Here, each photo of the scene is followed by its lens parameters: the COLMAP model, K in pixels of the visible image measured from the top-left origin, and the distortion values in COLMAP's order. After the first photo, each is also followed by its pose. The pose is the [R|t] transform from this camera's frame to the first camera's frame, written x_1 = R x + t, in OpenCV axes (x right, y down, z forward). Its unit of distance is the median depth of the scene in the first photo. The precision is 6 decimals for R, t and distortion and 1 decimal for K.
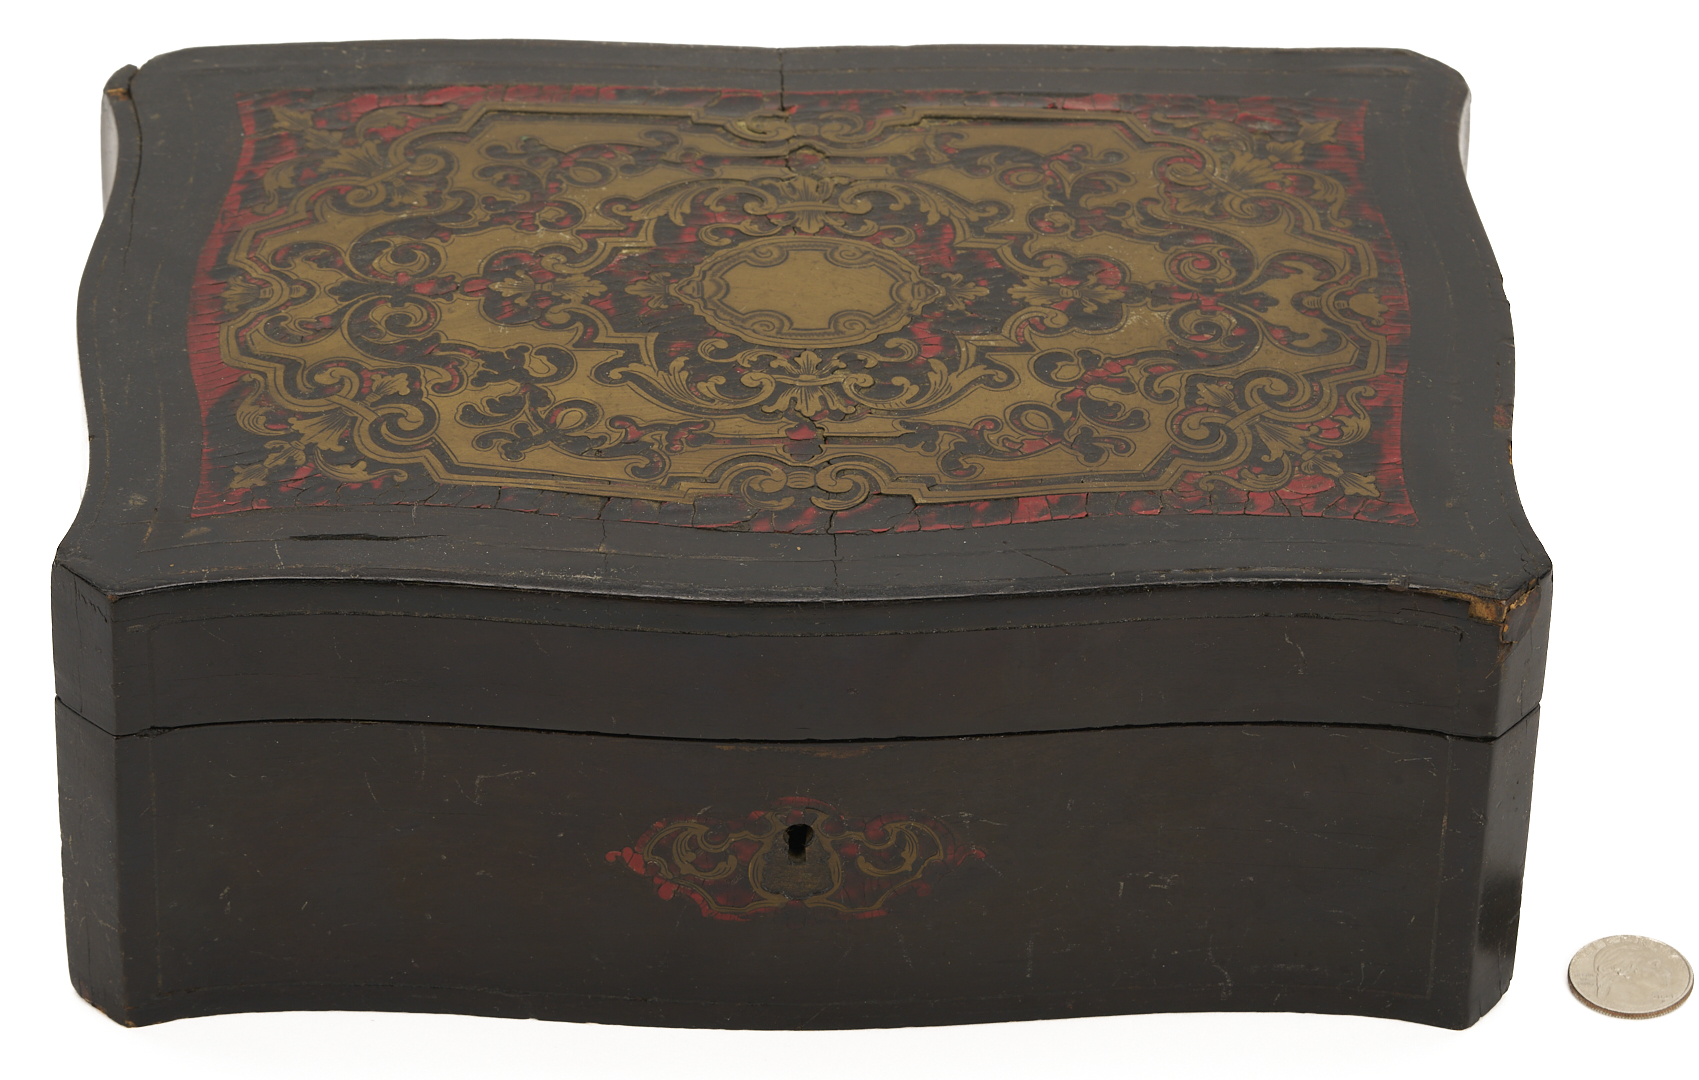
lens RADIAL K [[4528.2, 0, 863.3], [0, 4528.2, 540.1], [0, 0, 1]] dist [-0.023849, 0.000000]
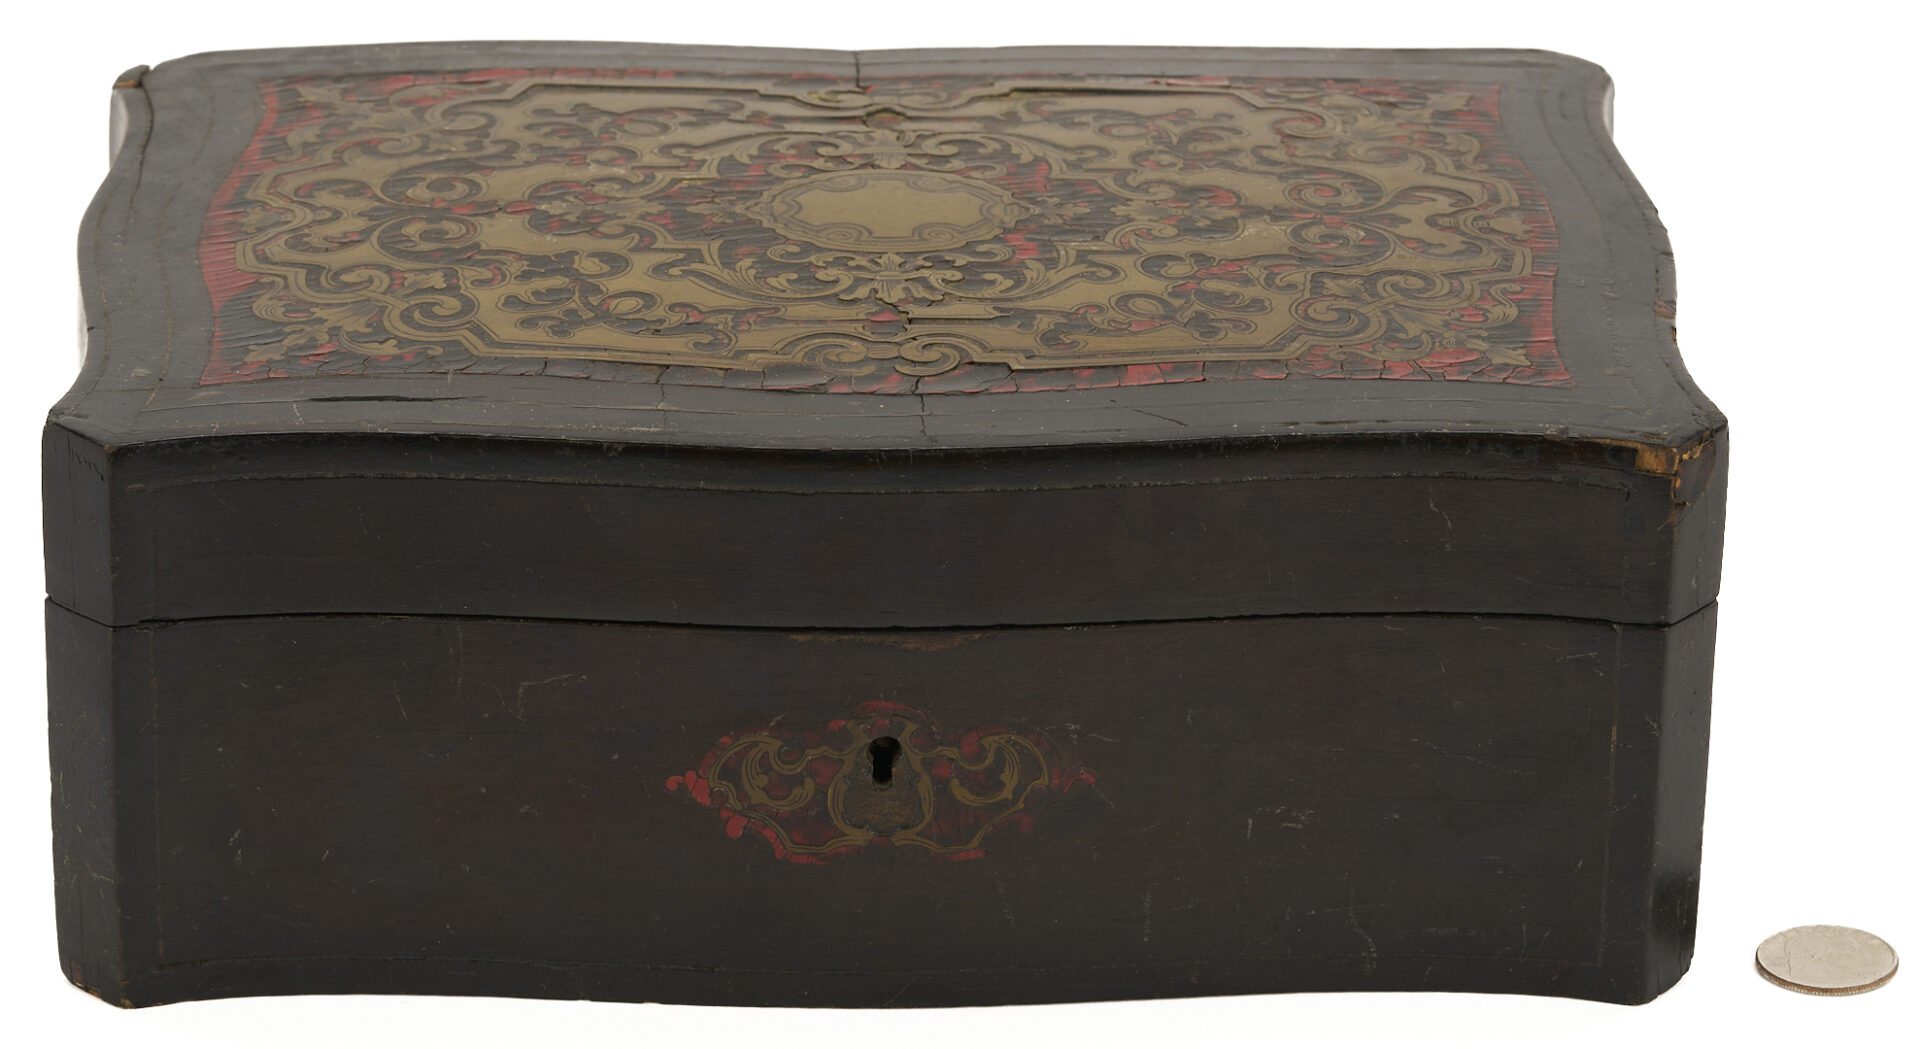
lens RADIAL K [[4859.1, 0, 946.3], [0, 4859.1, 524.3], [0, 0, 1]] dist [-0.045272, 0.000000]
pose [[0.999945, -0.010455, 0.001249, -0.002799], [0.010529, 0.991594, -0.128962, 0.139785], [0.000110, 0.128968, 0.991649, 0.052174]]
